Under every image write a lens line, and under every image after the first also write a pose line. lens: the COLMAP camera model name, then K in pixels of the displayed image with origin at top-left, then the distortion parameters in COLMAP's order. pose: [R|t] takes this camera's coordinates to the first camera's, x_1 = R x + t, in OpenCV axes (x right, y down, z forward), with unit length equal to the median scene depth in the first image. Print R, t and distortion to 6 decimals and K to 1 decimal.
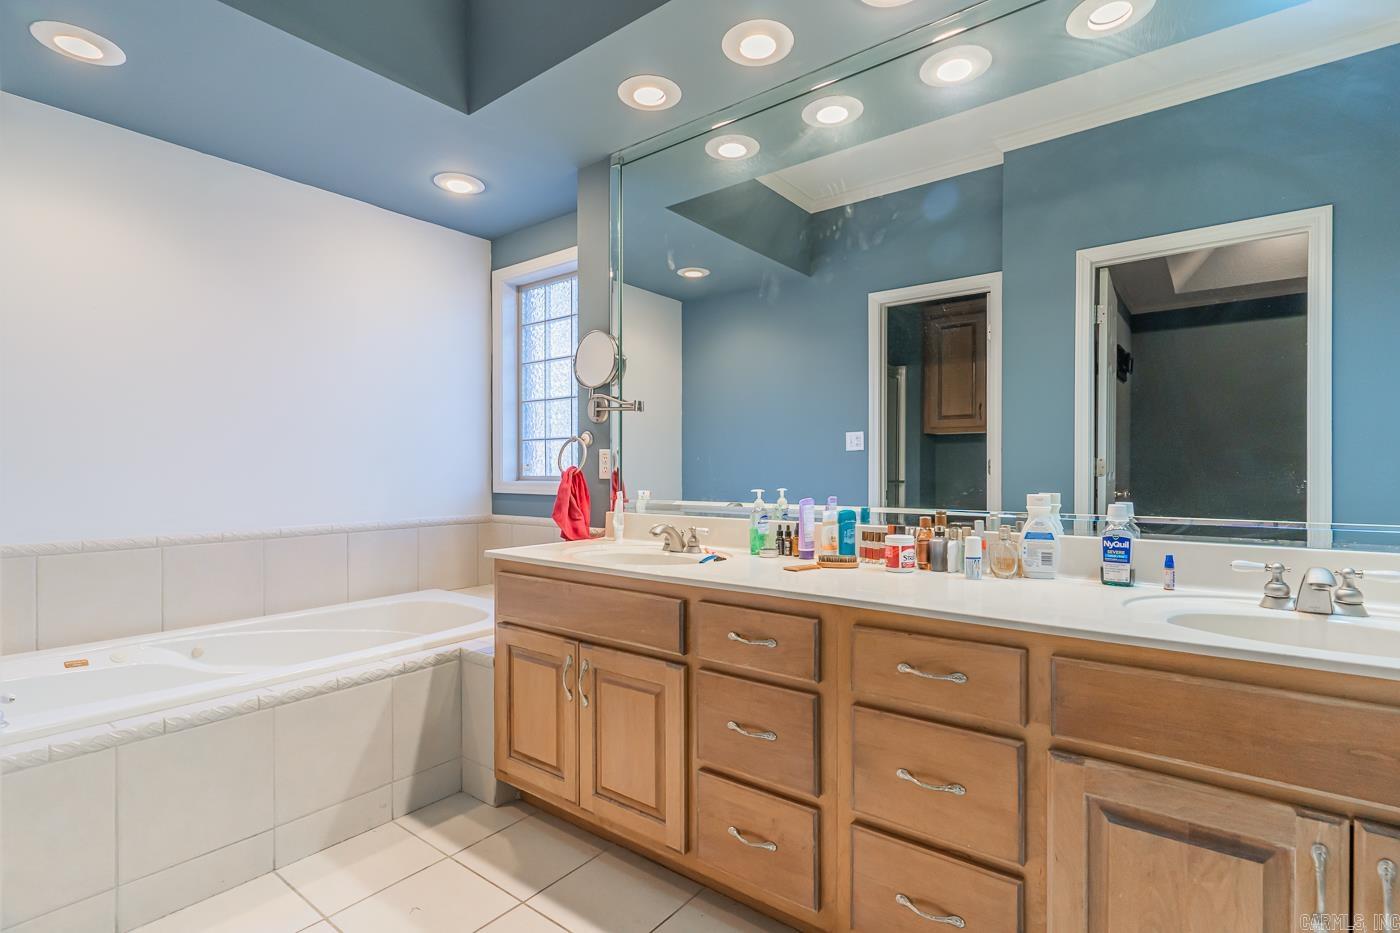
lens RADIAL K [[673.7, 0, 699.1], [0, 673.7, 471.0], [0, 0, 1]] dist [0.001967, 0.000366]
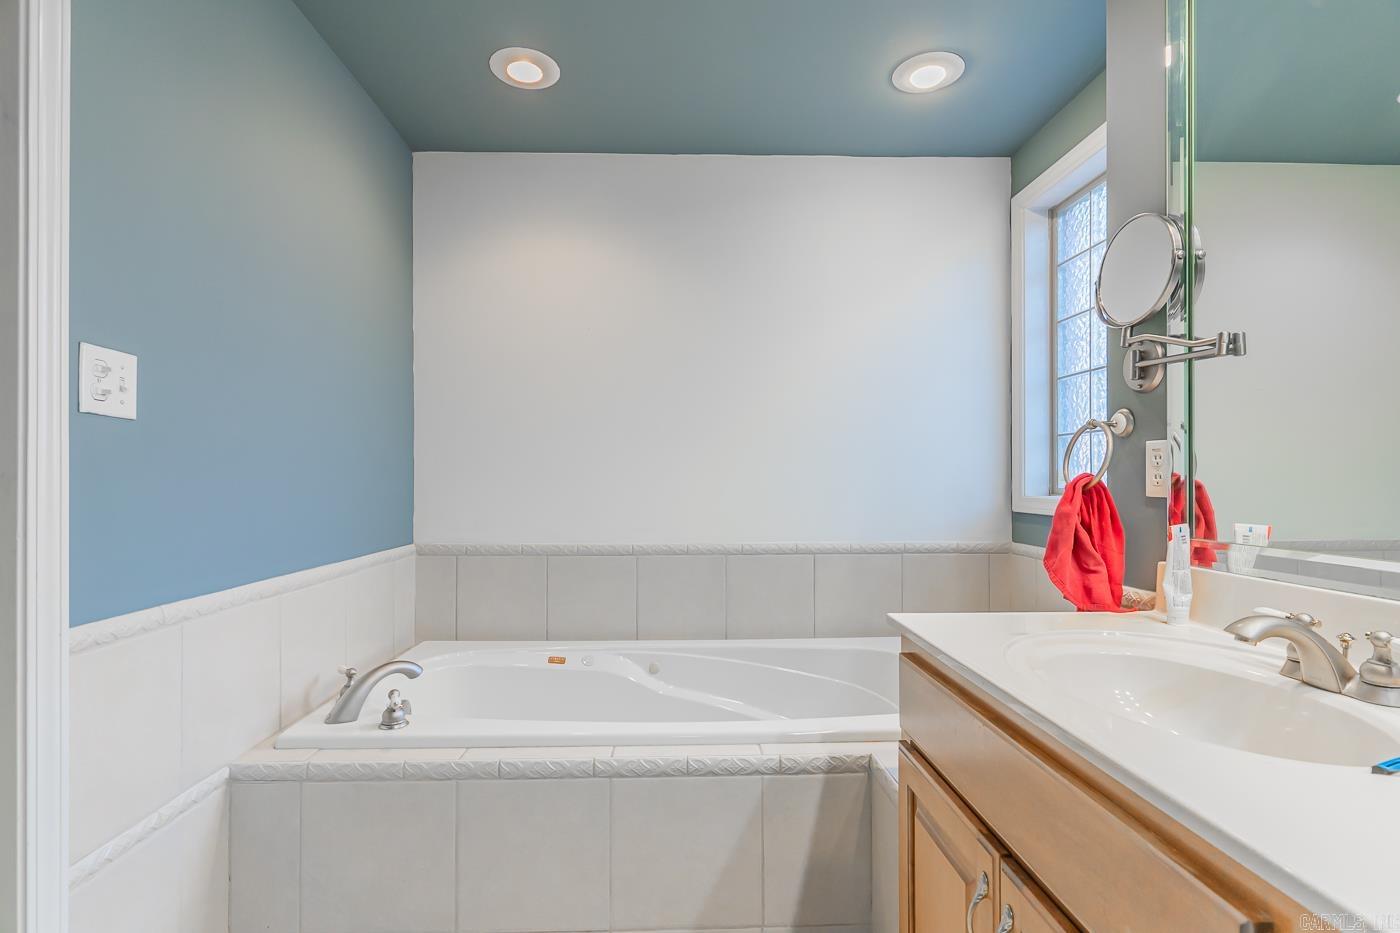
lens RADIAL K [[673.7, 0, 693.1], [0, 673.7, 474.7], [0, 0, 1]] dist [0.001967, 0.000366]
pose [[0.640024, -0.003247, -0.768348, 0.030813], [-0.001851, 0.999982, -0.005768, -0.002025], [0.768353, 0.005114, 0.640006, 0.401707]]
